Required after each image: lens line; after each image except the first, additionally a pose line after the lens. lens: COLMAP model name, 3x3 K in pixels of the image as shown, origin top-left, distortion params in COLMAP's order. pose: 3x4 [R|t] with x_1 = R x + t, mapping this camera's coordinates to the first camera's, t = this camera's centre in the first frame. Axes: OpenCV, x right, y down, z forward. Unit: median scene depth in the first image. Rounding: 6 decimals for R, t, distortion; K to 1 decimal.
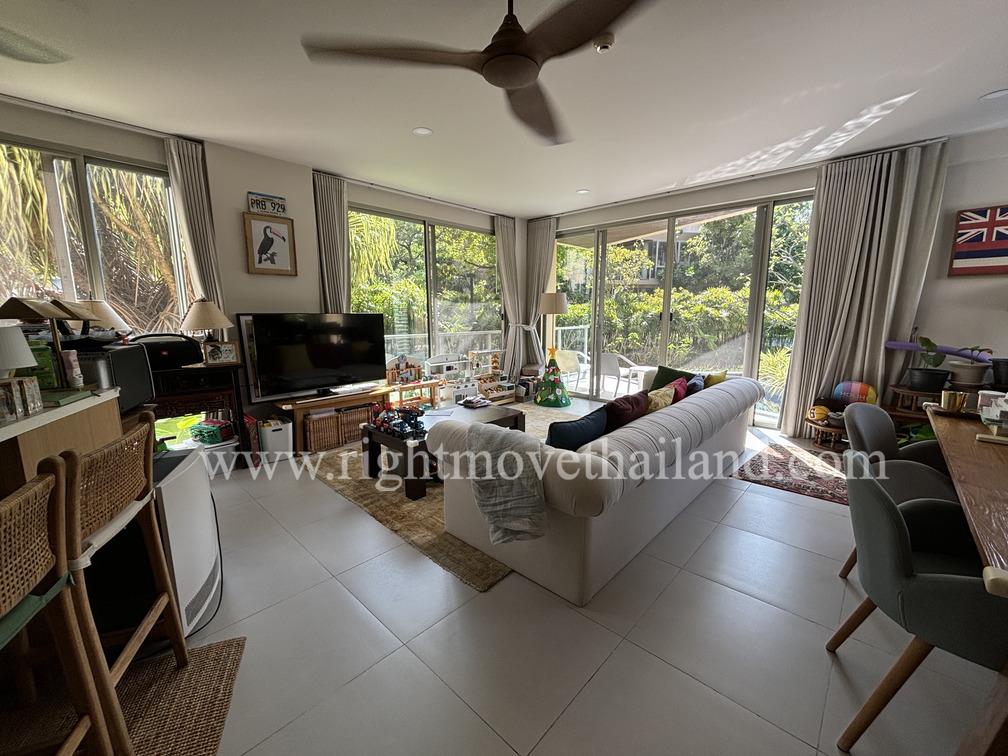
lens RADIAL K [[408.1, 0, 502.1], [0, 408.1, 376.7], [0, 0, 1]] dist [-0.000298, -0.000431]
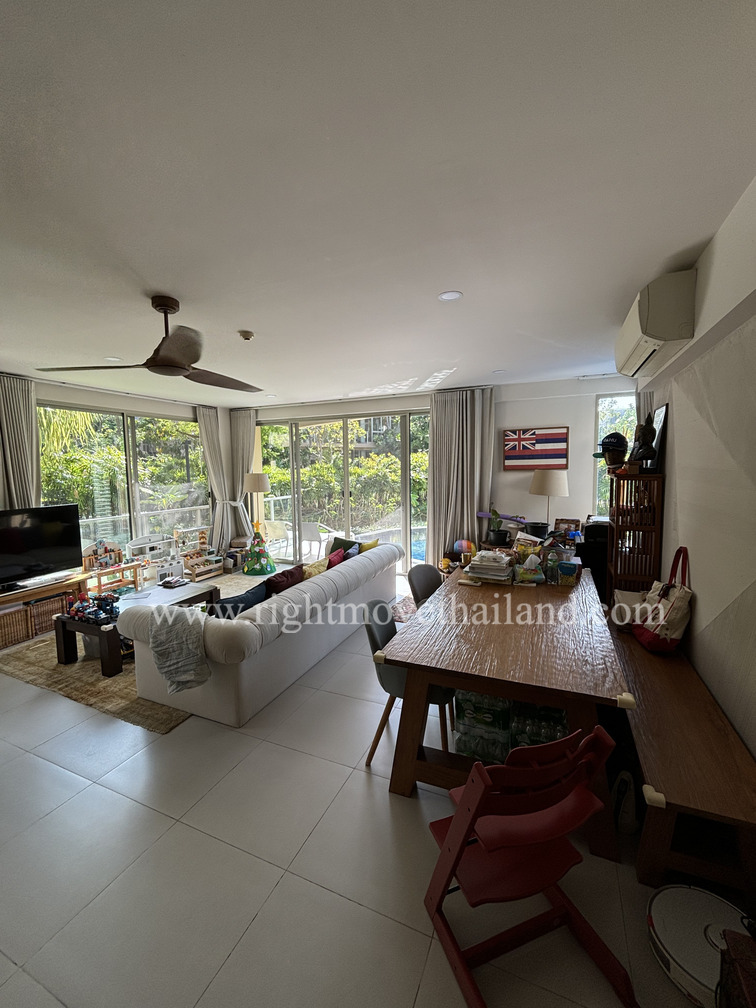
lens RADIAL K [[403.1, 0, 378.0], [0, 403.1, 504.0], [0, 0, 1]] dist [-0.013816, -0.000002]
pose [[0.938418, -0.040223, 0.343152, 0.093239], [0.065319, 0.995943, -0.061888, -0.047841], [-0.339271, 0.080491, 0.937239, -0.259657]]
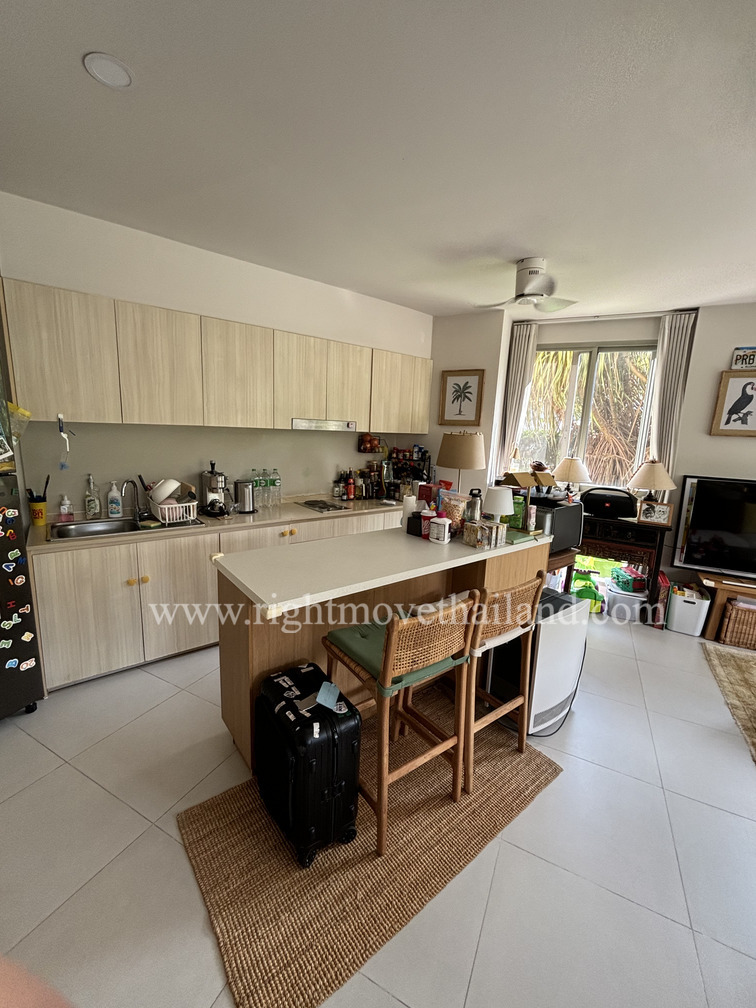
lens RADIAL K [[408.1, 0, 378.0], [0, 408.1, 504.0], [0, 0, 1]] dist [-0.000298, -0.000431]
pose [[0.280666, 0.192693, -0.940264, 0.080926], [-0.195616, 0.970562, 0.140511, -0.074871], [0.939660, 0.144494, 0.310097, 0.001724]]
